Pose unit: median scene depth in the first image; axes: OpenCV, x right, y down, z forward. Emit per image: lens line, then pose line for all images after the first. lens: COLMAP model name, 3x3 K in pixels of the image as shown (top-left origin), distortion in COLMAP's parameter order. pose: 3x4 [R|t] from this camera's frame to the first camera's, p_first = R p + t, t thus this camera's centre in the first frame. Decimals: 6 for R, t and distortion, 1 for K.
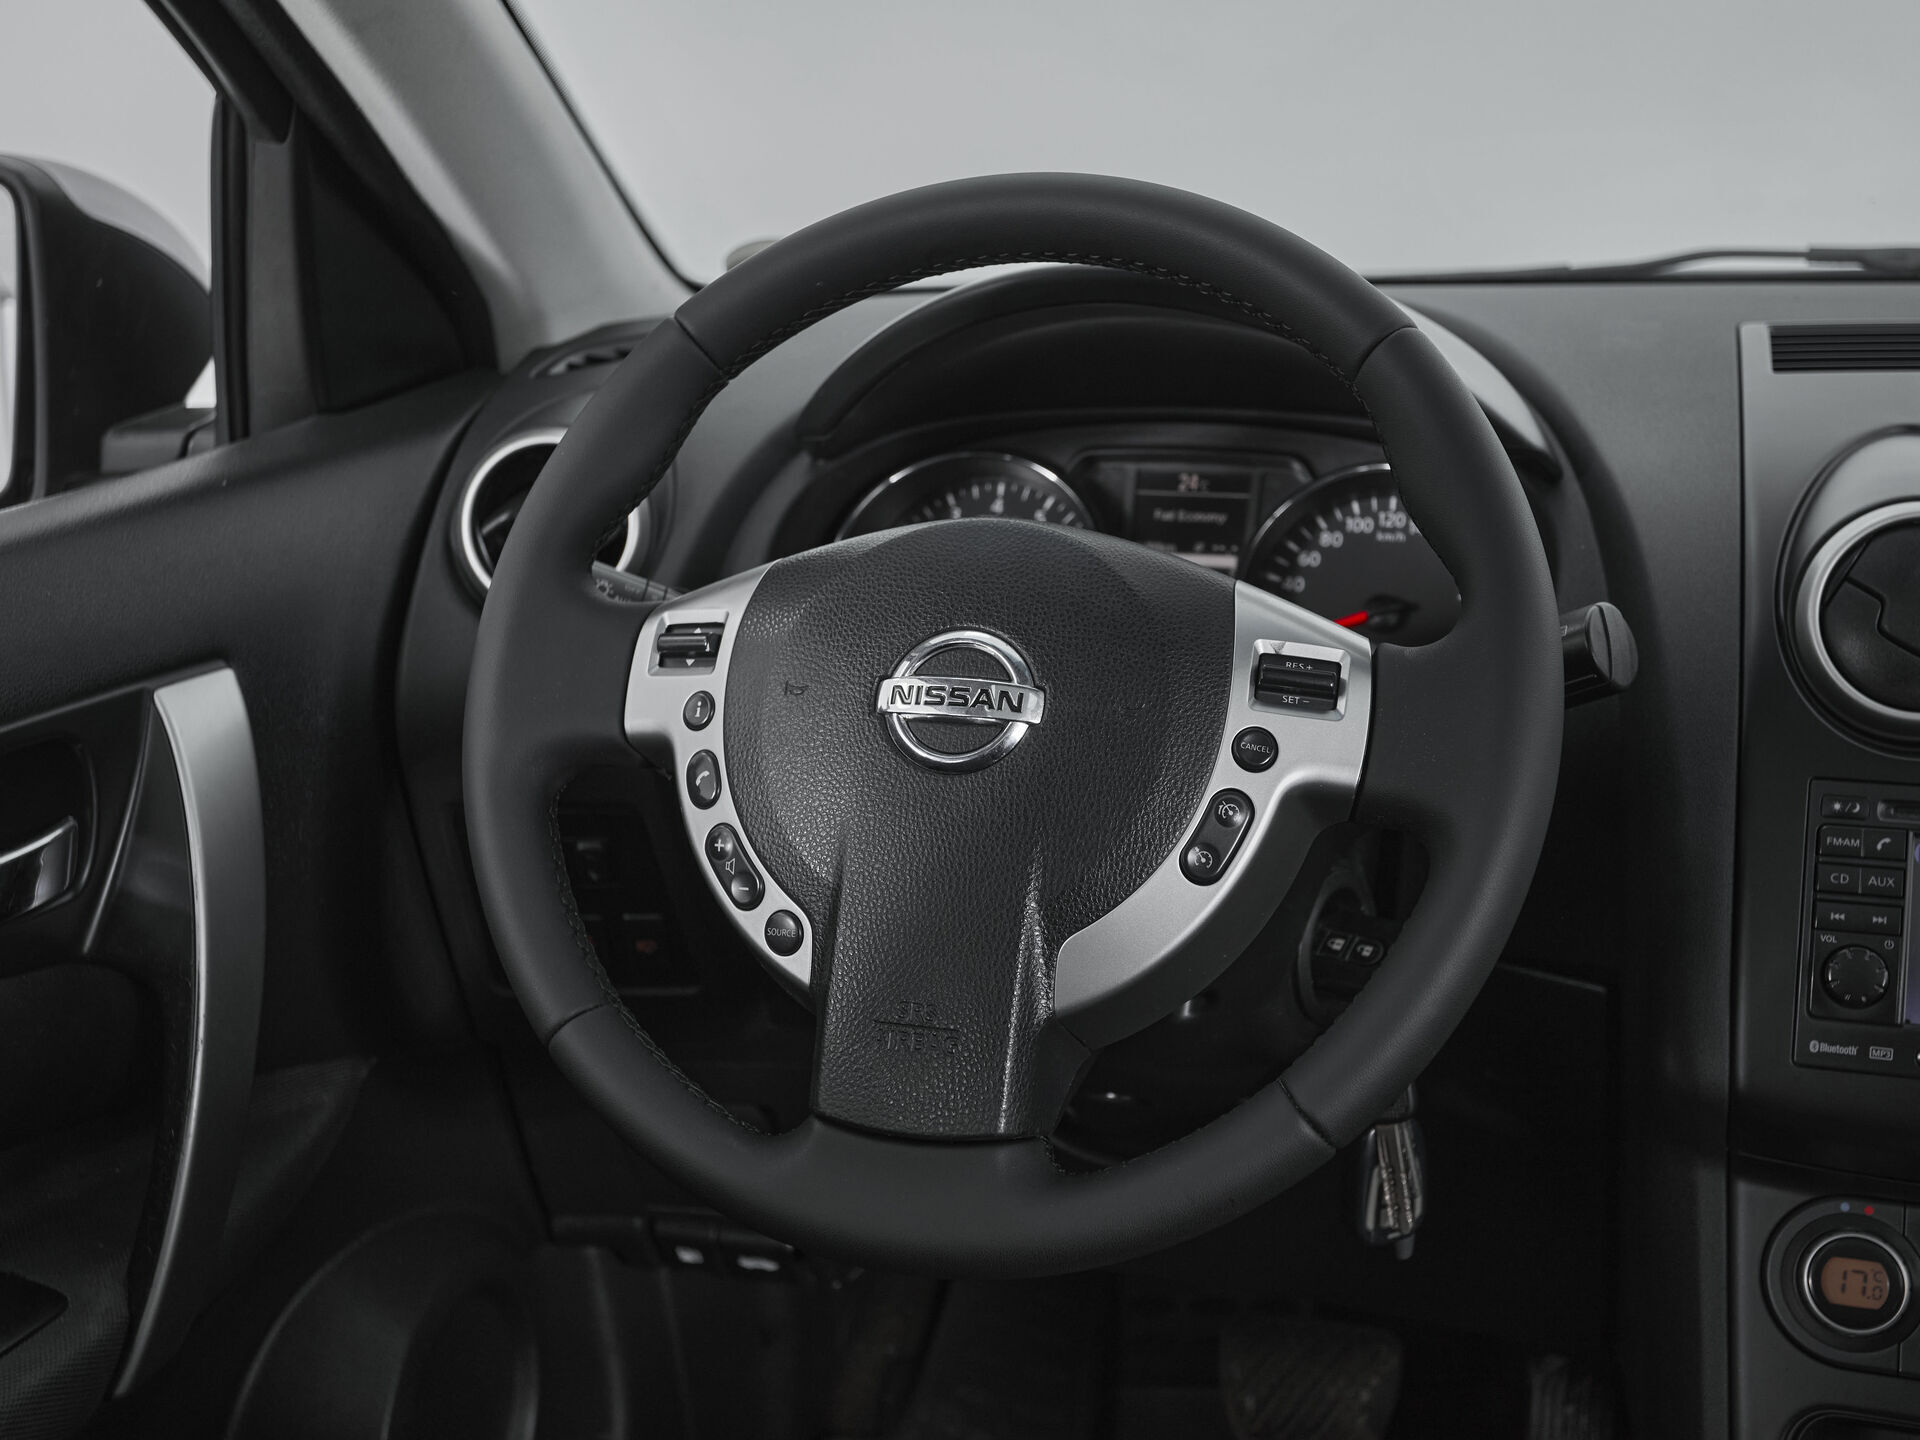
lens RADIAL K [[2368.5, 0, 960.0], [0, 2368.5, 720.0], [0, 0, 1]] dist [0.004963, 0.137107]
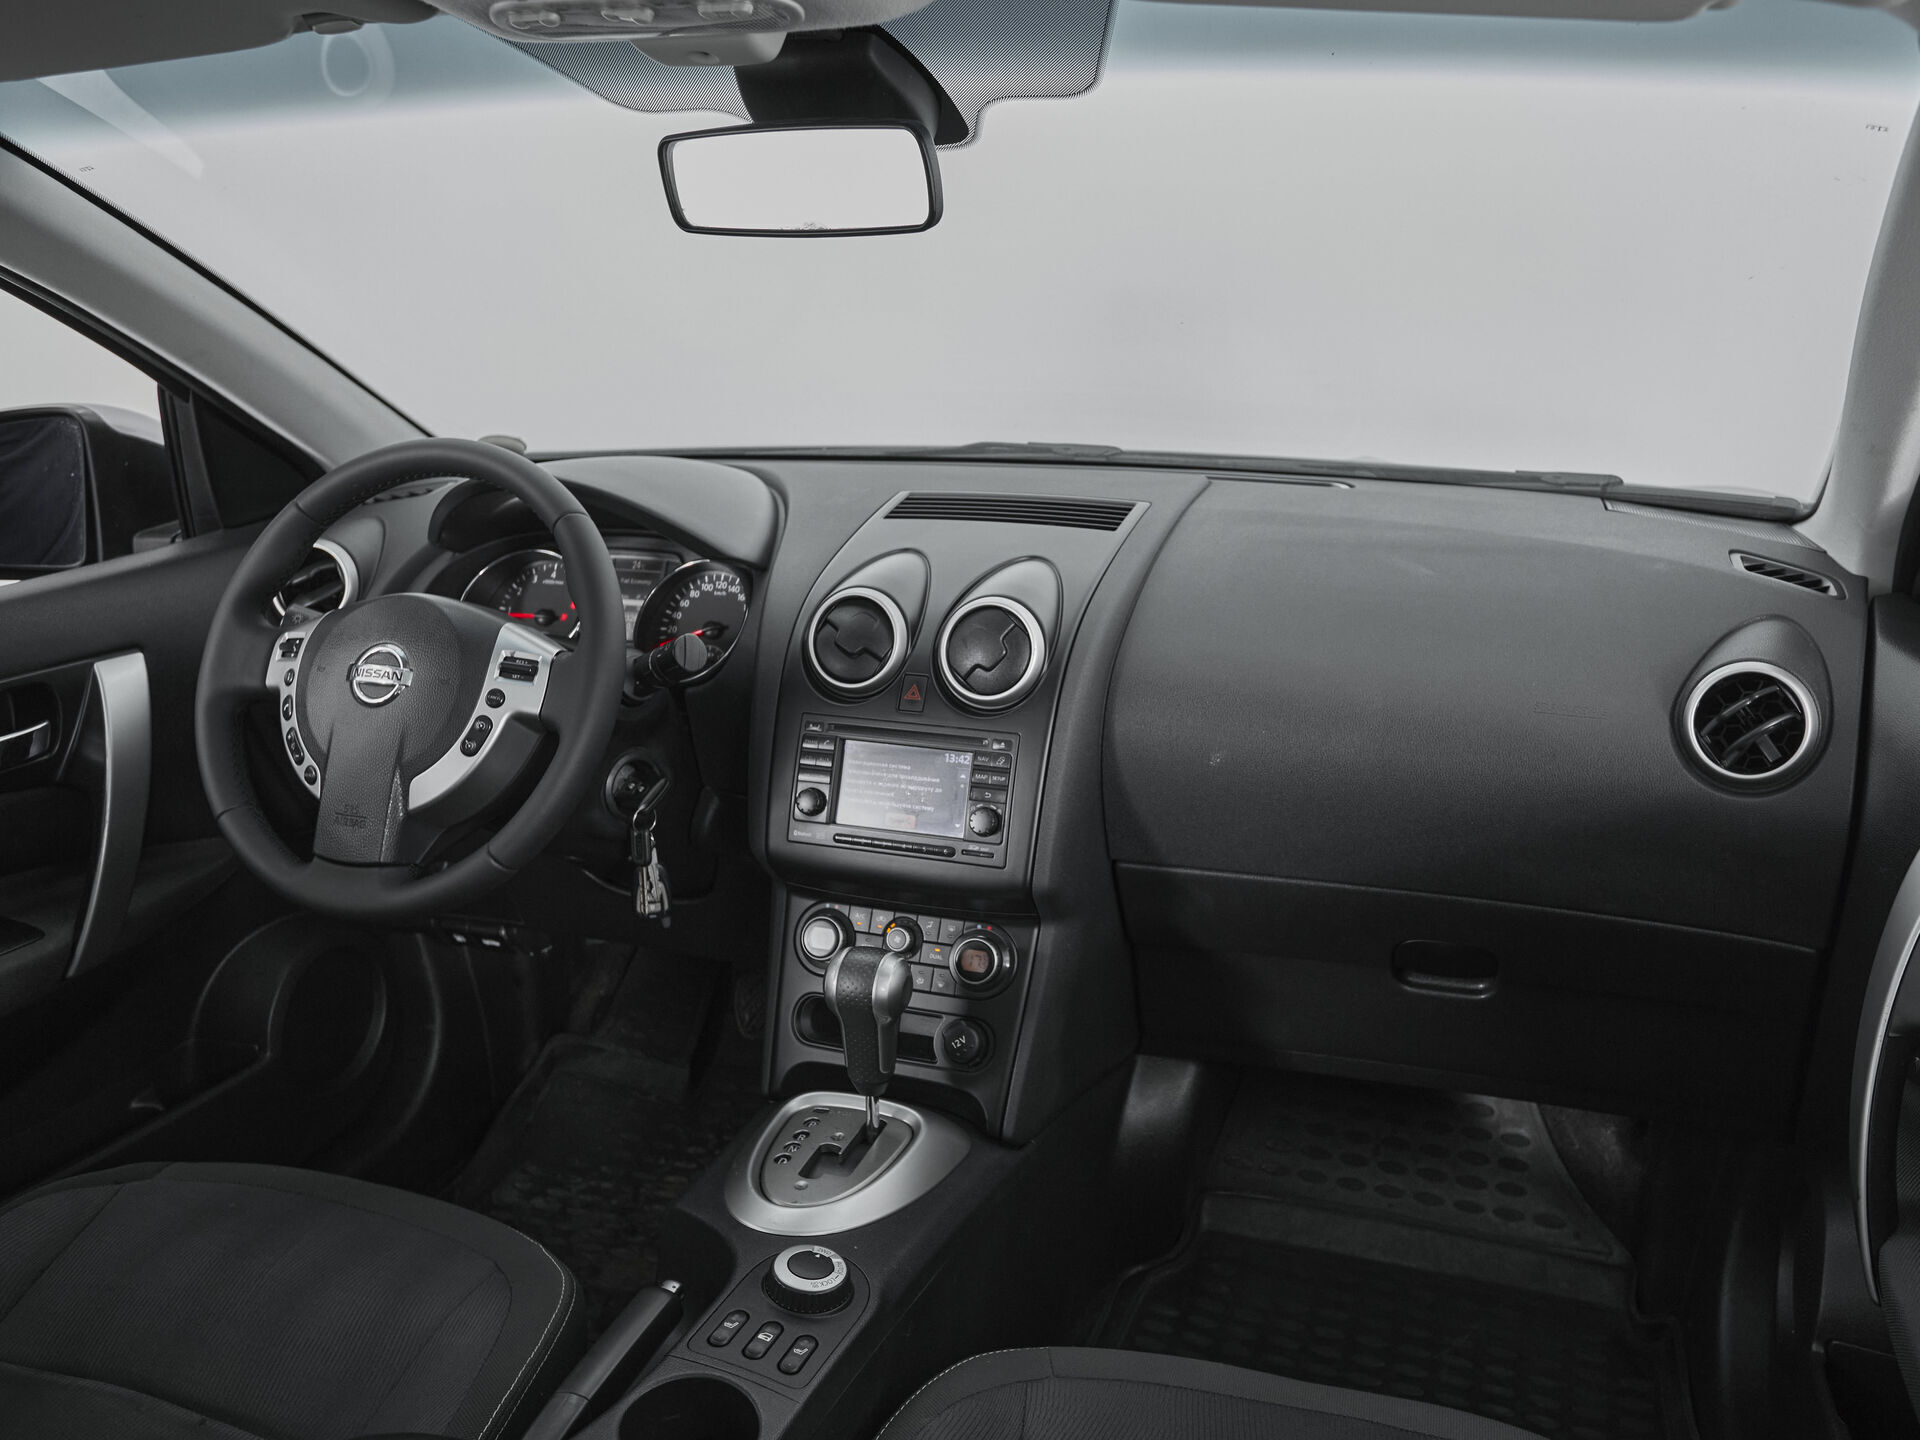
lens RADIAL K [[1483.7, 0, 1049.5], [0, 1483.7, 721.2], [0, 0, 1]] dist [-0.071700, 0.067786]
pose [[0.999906, 0.012920, 0.004497, 0.587428], [-0.013093, 0.999078, 0.040892, -0.027359], [-0.003964, -0.040947, 0.999153, -0.384625]]
